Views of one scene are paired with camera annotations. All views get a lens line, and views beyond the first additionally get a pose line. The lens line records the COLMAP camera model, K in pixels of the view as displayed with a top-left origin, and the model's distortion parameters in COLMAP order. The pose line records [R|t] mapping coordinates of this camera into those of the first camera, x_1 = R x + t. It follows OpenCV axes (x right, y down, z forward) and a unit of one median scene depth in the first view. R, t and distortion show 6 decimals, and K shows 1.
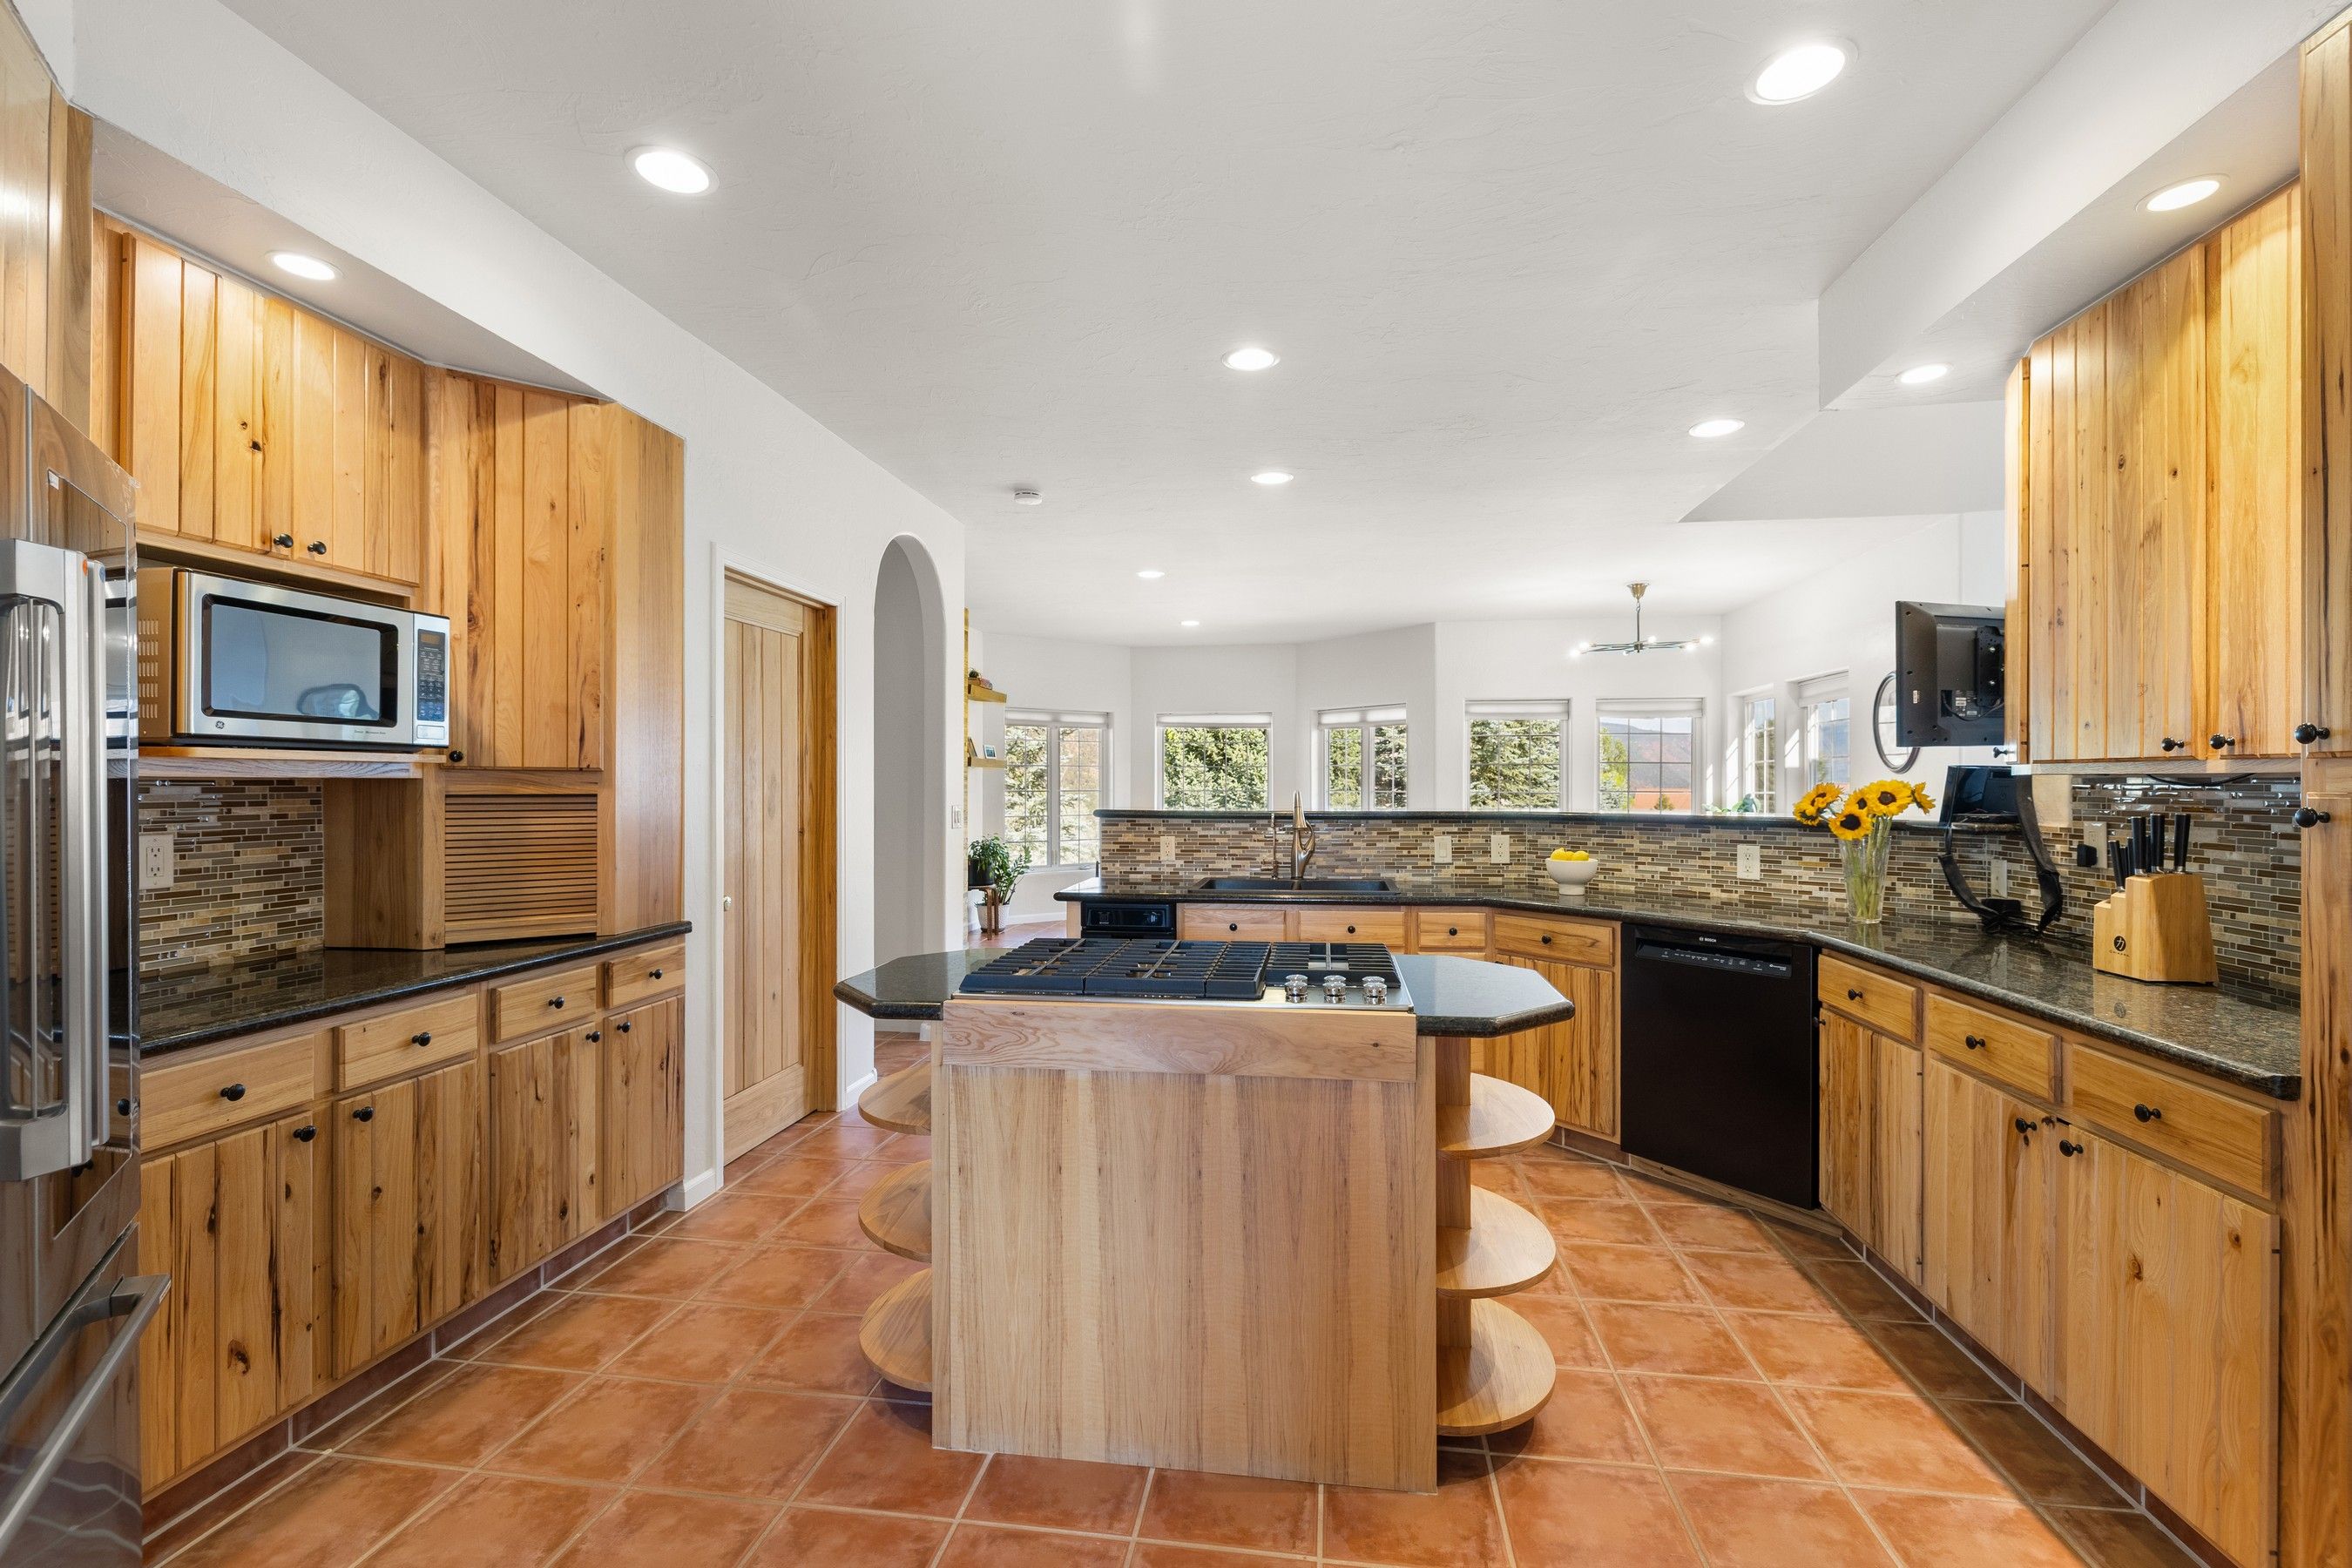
lens RADIAL K [[1029.8, 0, 1177.7], [0, 1029.8, 783.6], [0, 0, 1]] dist [0.023723, 0.000293]
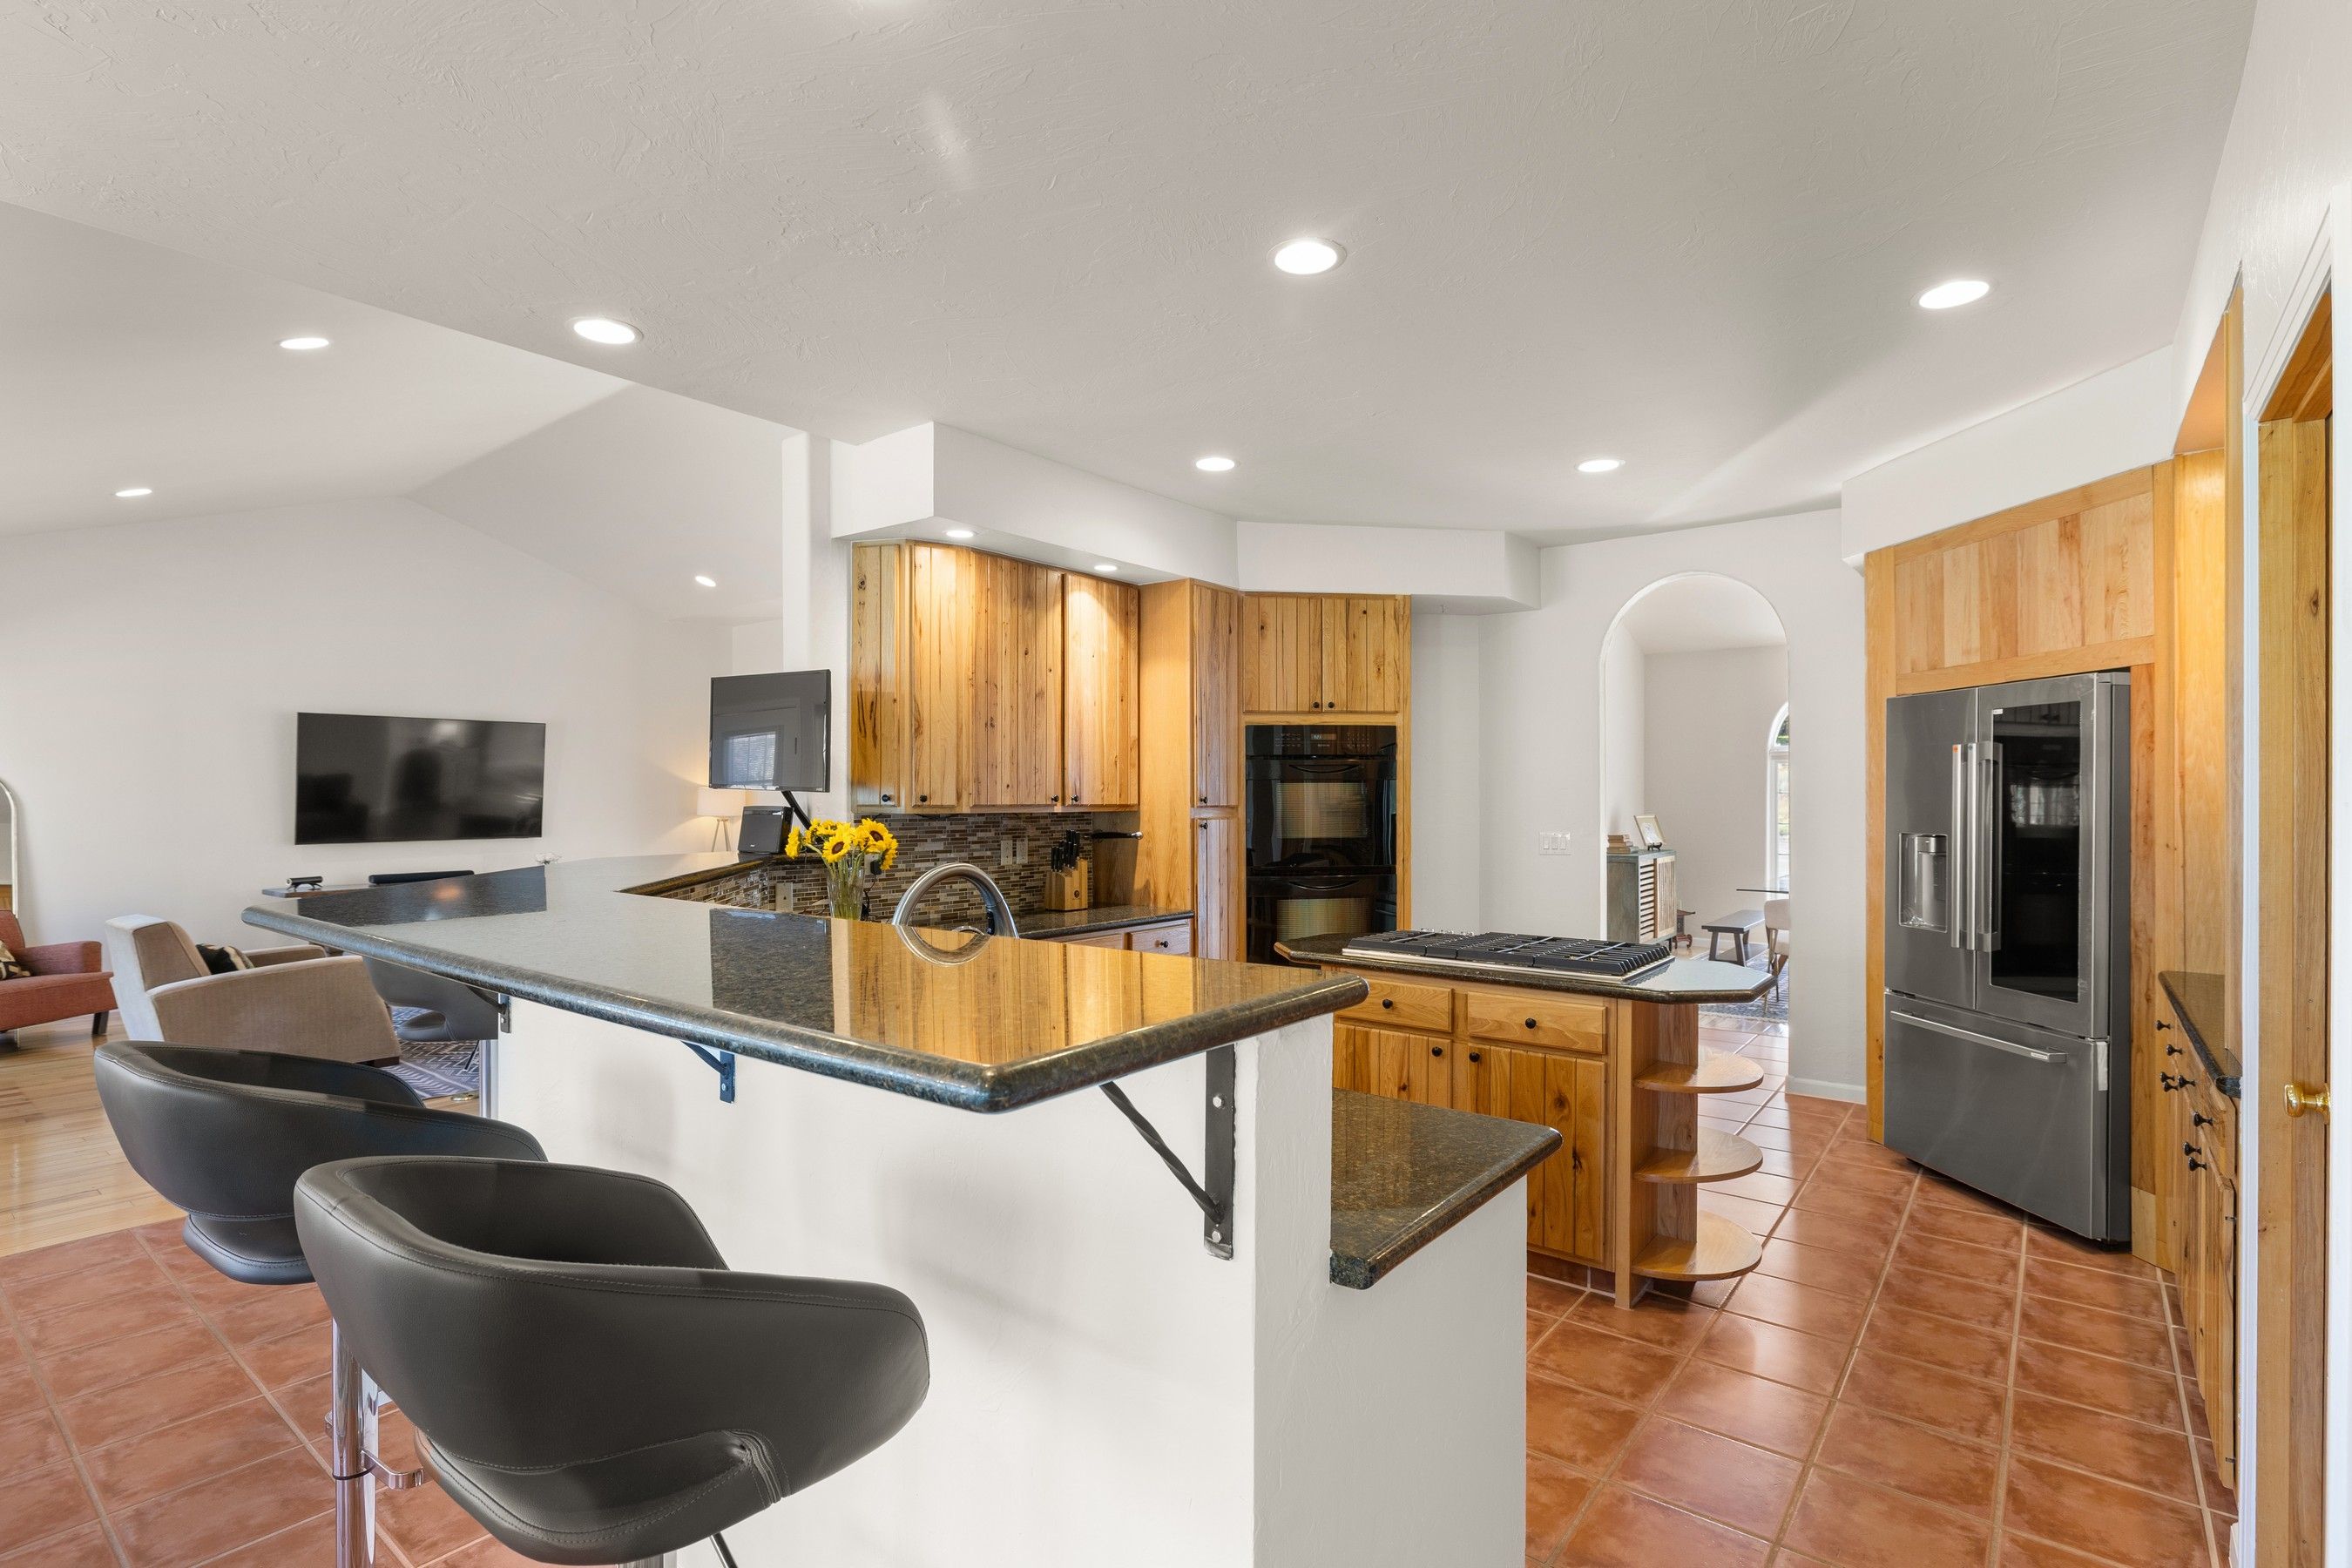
lens RADIAL K [[1110.2, 0, 1192.3], [0, 1110.2, 797.7], [0, 0, 1]] dist [-0.008188, 0.001850]
pose [[-0.869867, -0.001840, 0.493282, -0.261782], [-0.000638, 0.999996, 0.002604, -0.029674], [-0.493285, 0.001951, -0.869865, 1.815410]]
